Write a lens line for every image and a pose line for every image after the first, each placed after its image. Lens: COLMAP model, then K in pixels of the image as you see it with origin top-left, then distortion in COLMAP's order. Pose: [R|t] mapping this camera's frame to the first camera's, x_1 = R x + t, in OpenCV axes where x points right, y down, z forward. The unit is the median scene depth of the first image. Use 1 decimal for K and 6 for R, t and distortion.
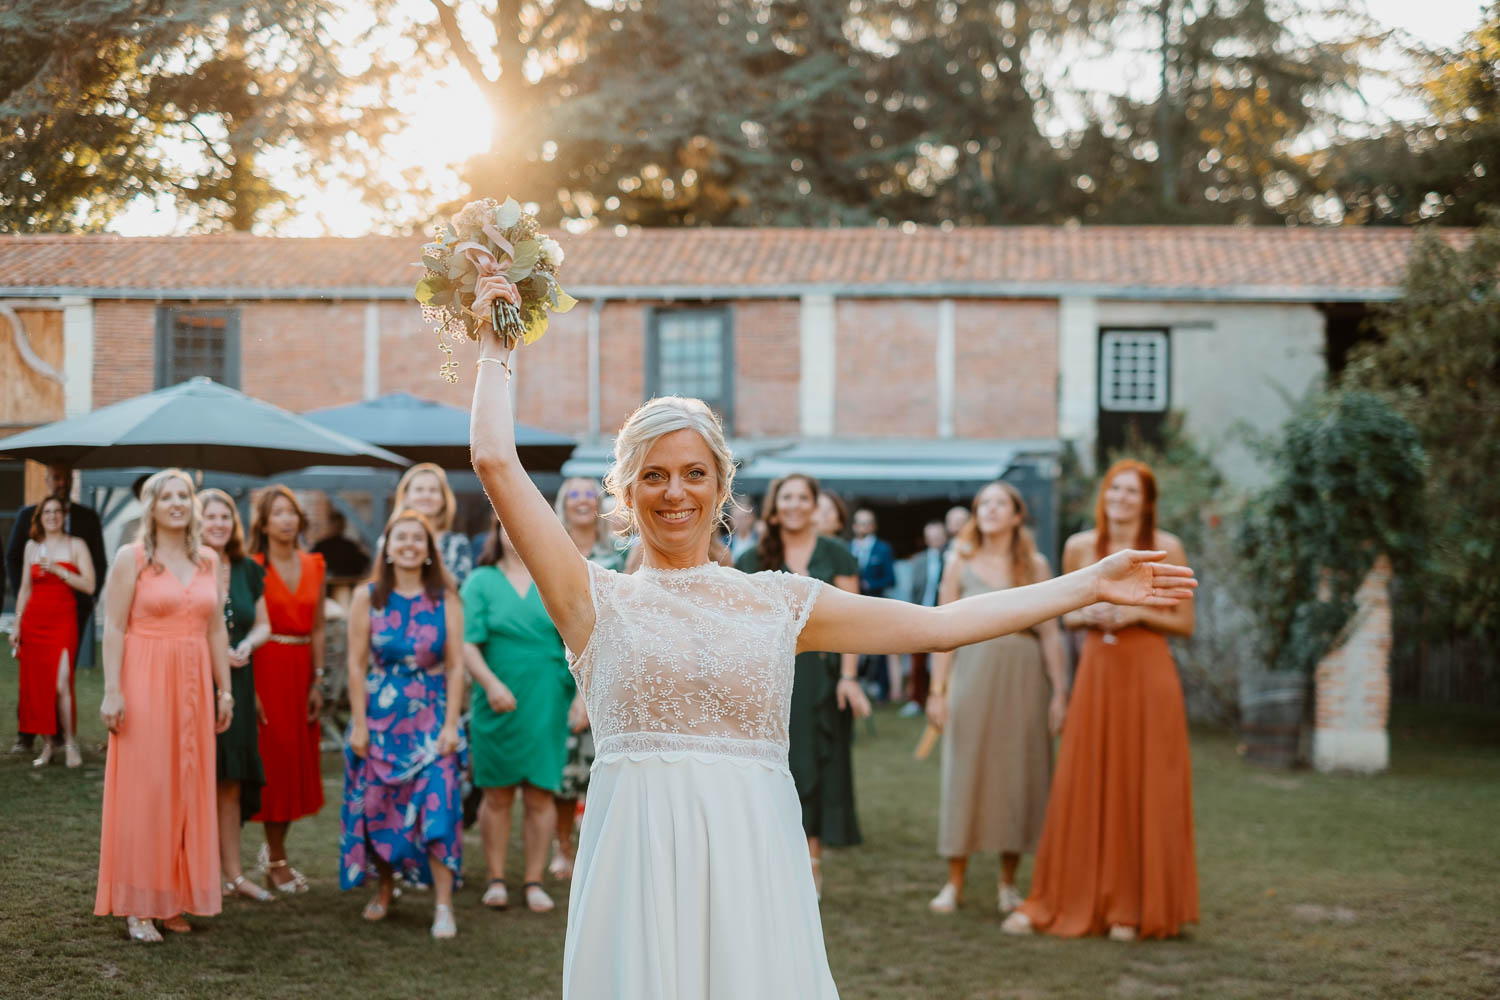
lens RADIAL K [[2338.8, 0, 743.7], [0, 2338.8, 497.7], [0, 0, 1]] dist [-0.021133, 0.000000]
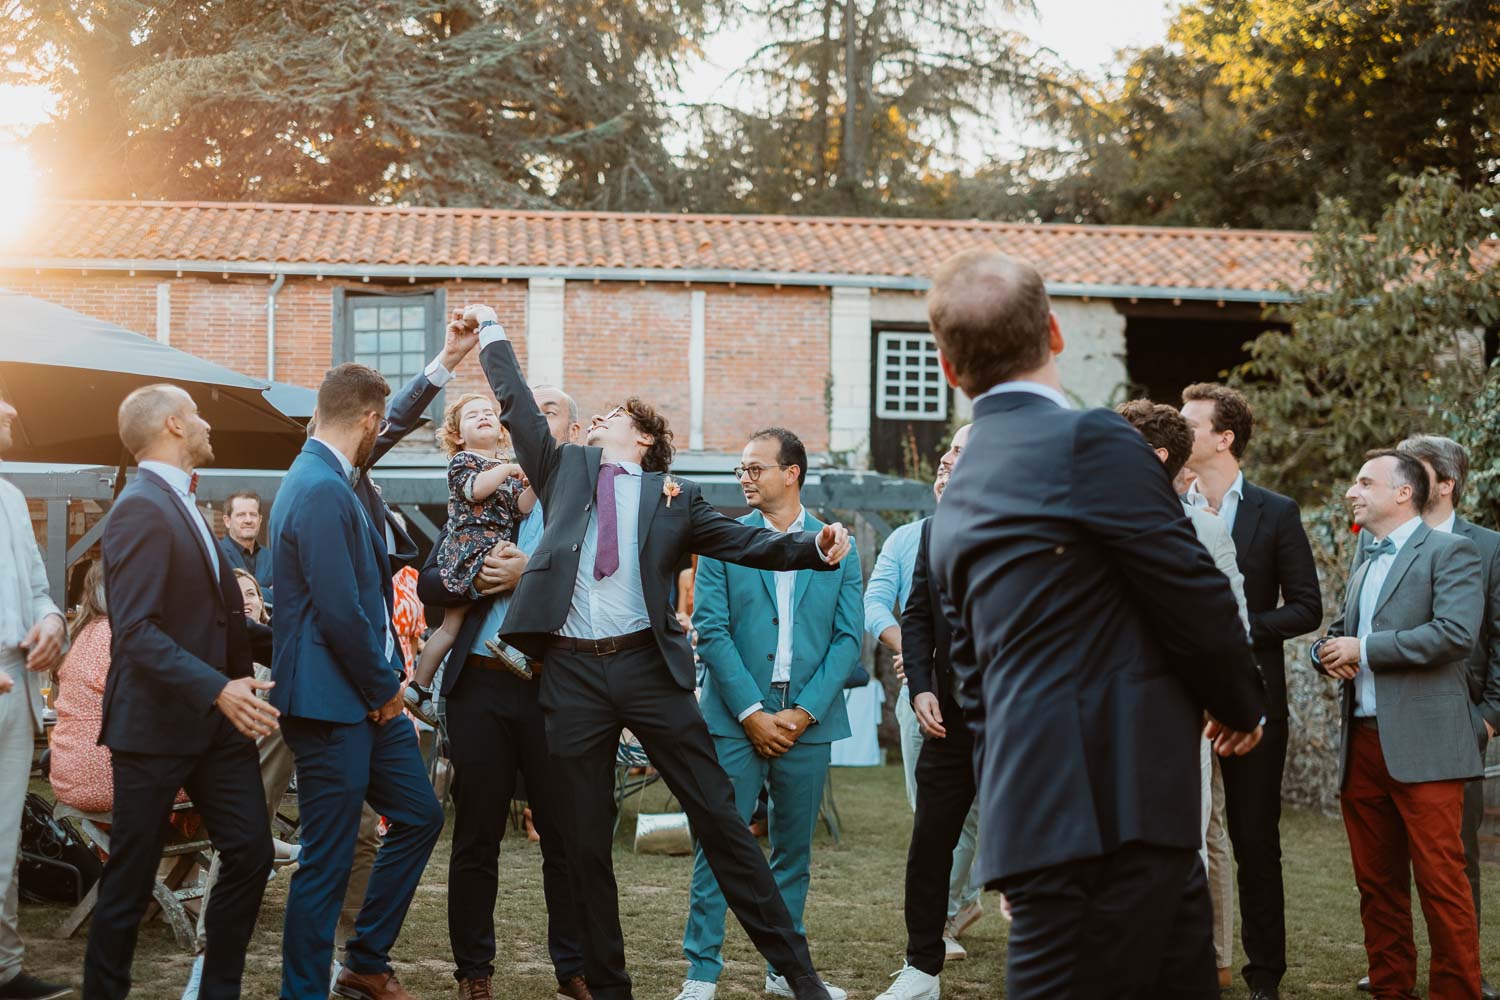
lens RADIAL K [[2338.8, 0, 753.2], [0, 2338.8, 499.1], [0, 0, 1]] dist [-0.021133, 0.000000]
pose [[0.977433, 0.006933, 0.211131, -0.070604], [-0.002902, 0.999808, -0.019397, 0.008129], [-0.211225, 0.018347, 0.977265, 0.163879]]
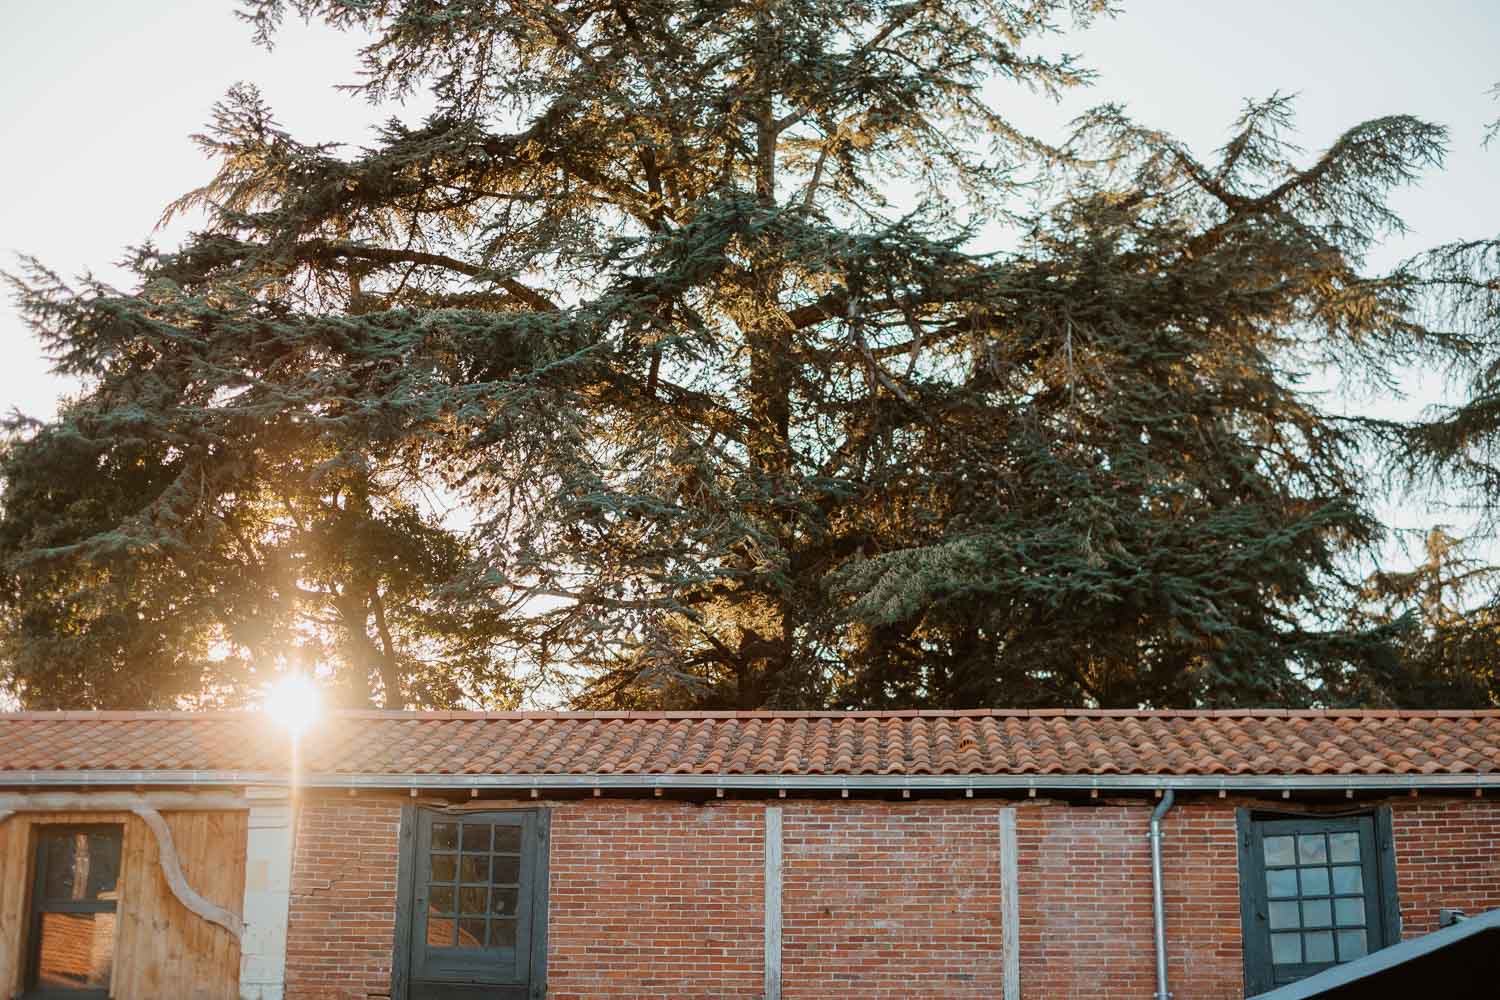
lens RADIAL K [[2338.8, 0, 754.7], [0, 2338.8, 502.4], [0, 0, 1]] dist [-0.021133, 0.000000]
pose [[0.998720, 0.015739, 0.048074, -0.194699], [-0.002486, 0.964491, -0.264105, 0.001374], [-0.050524, 0.263647, 0.963295, 0.402207]]
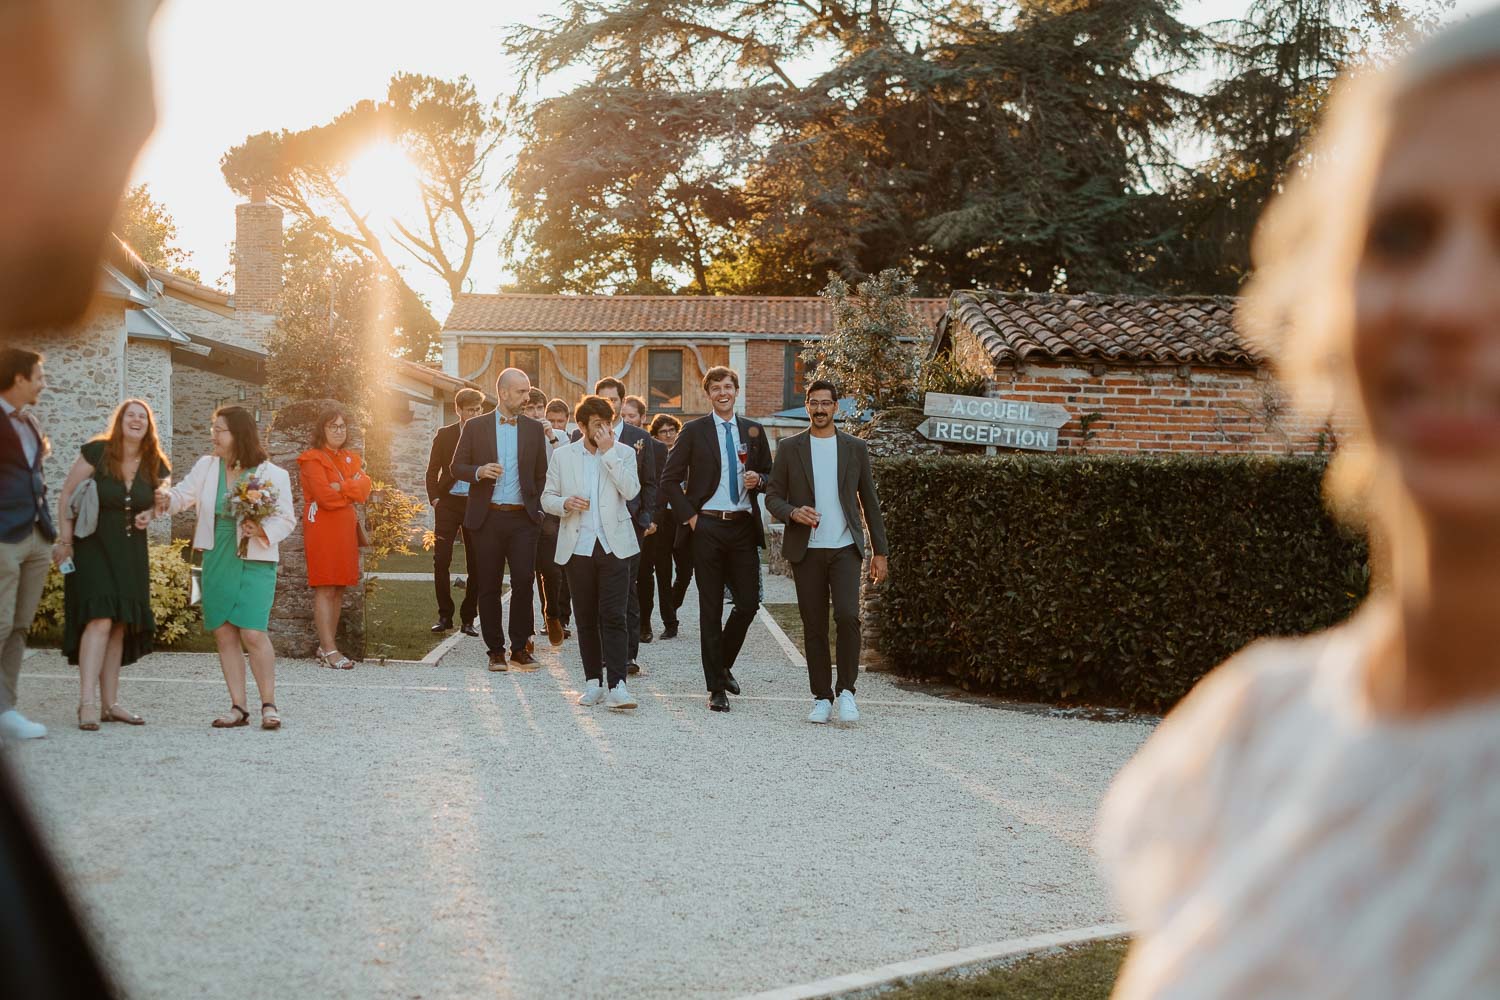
lens RADIAL K [[2338.8, 0, 746.8], [0, 2338.8, 500.2], [0, 0, 1]] dist [-0.021133, 0.000000]
pose [[0.997004, 0.001855, 0.077332, -0.416177], [-0.003359, 0.999808, 0.019313, -0.001556], [-0.077281, -0.019515, 0.996818, -0.703445]]
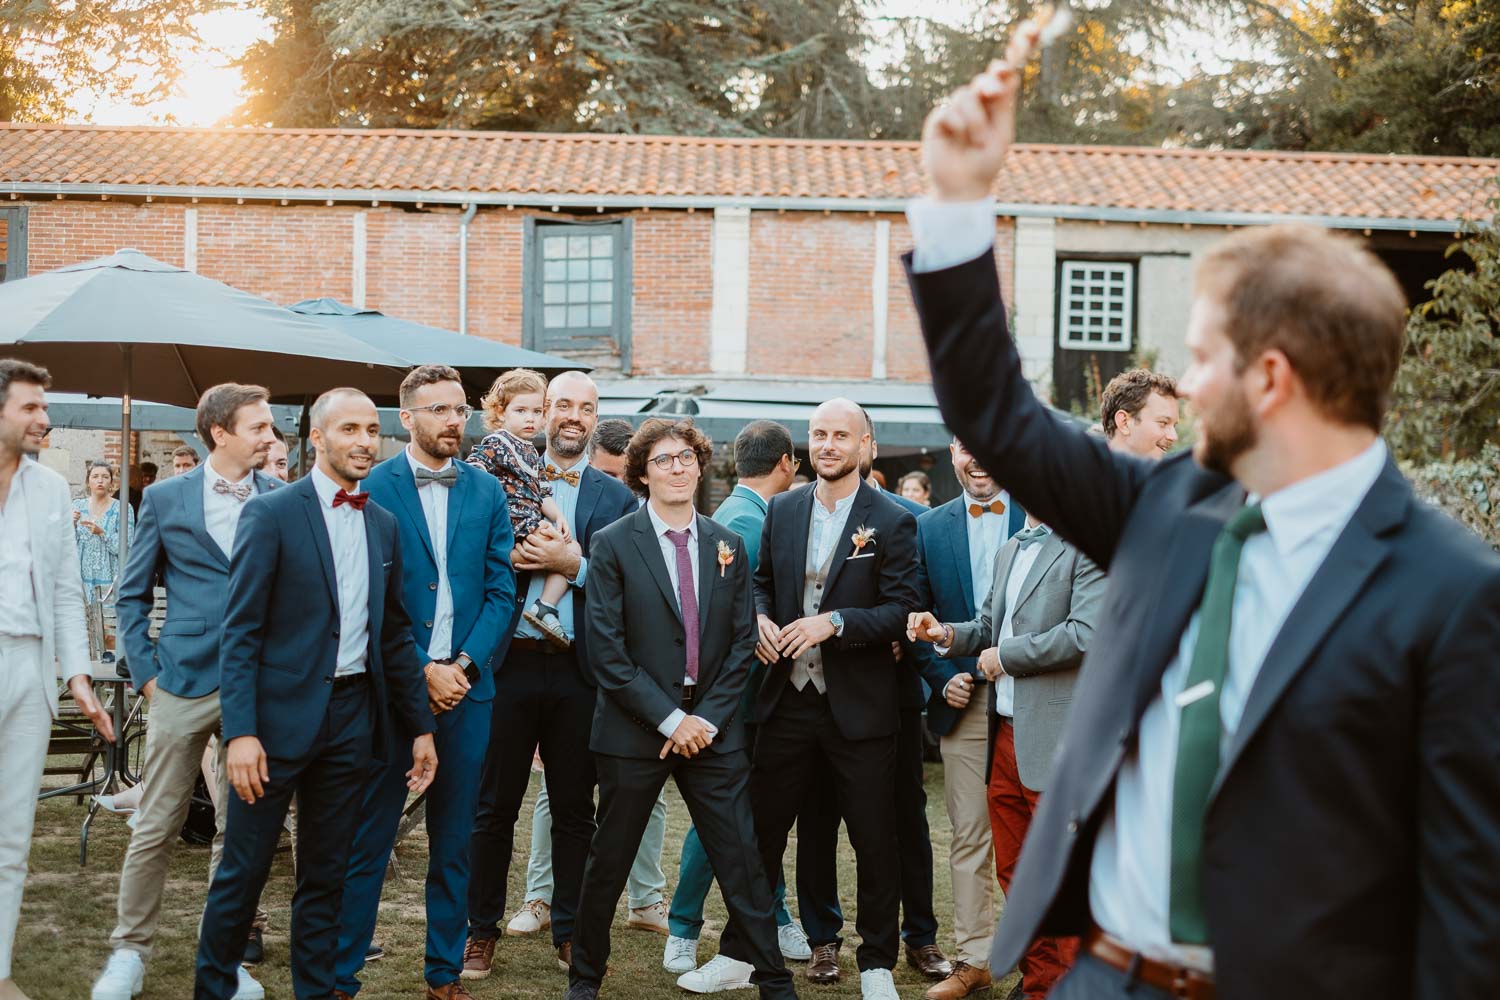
lens RADIAL K [[2338.8, 0, 755.1], [0, 2338.8, 499.8], [0, 0, 1]] dist [-0.021133, 0.000000]
pose [[0.992226, 0.010676, 0.123988, -0.062527], [-0.013500, 0.999668, 0.021960, 0.000203], [-0.123712, -0.023463, 0.992041, 0.153224]]
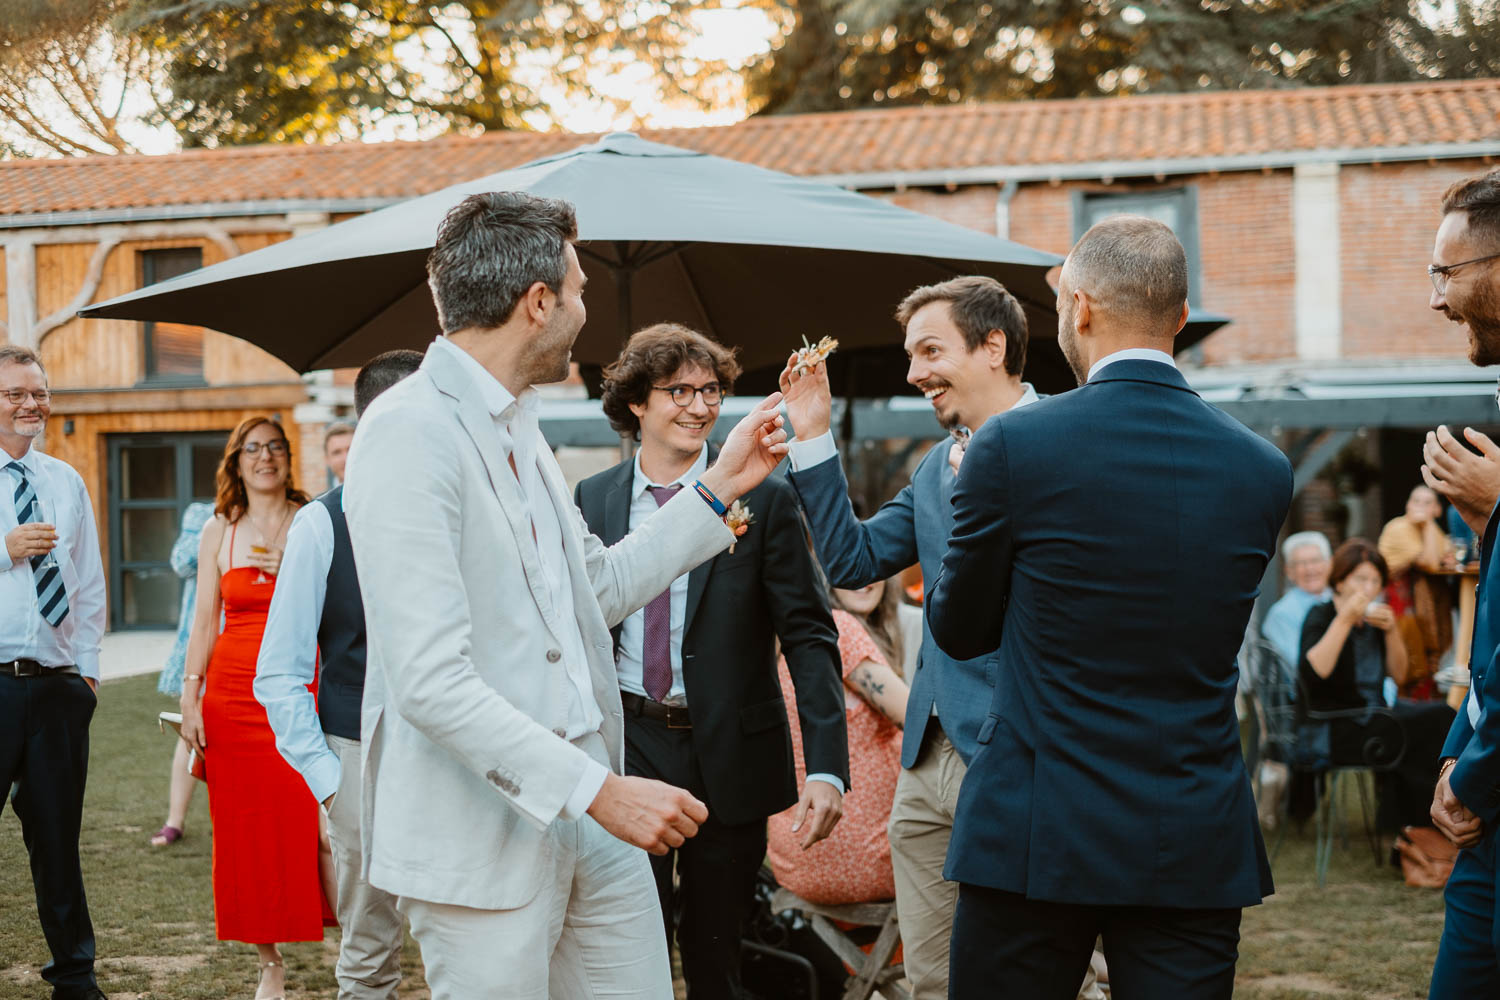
lens RADIAL K [[2338.8, 0, 749.3], [0, 2338.8, 509.9], [0, 0, 1]] dist [-0.021133, 0.000000]
pose [[0.995164, -0.028671, -0.093955, -0.075943], [0.029857, 0.999491, 0.011243, 0.006226], [0.093585, -0.013994, 0.995513, 0.261015]]
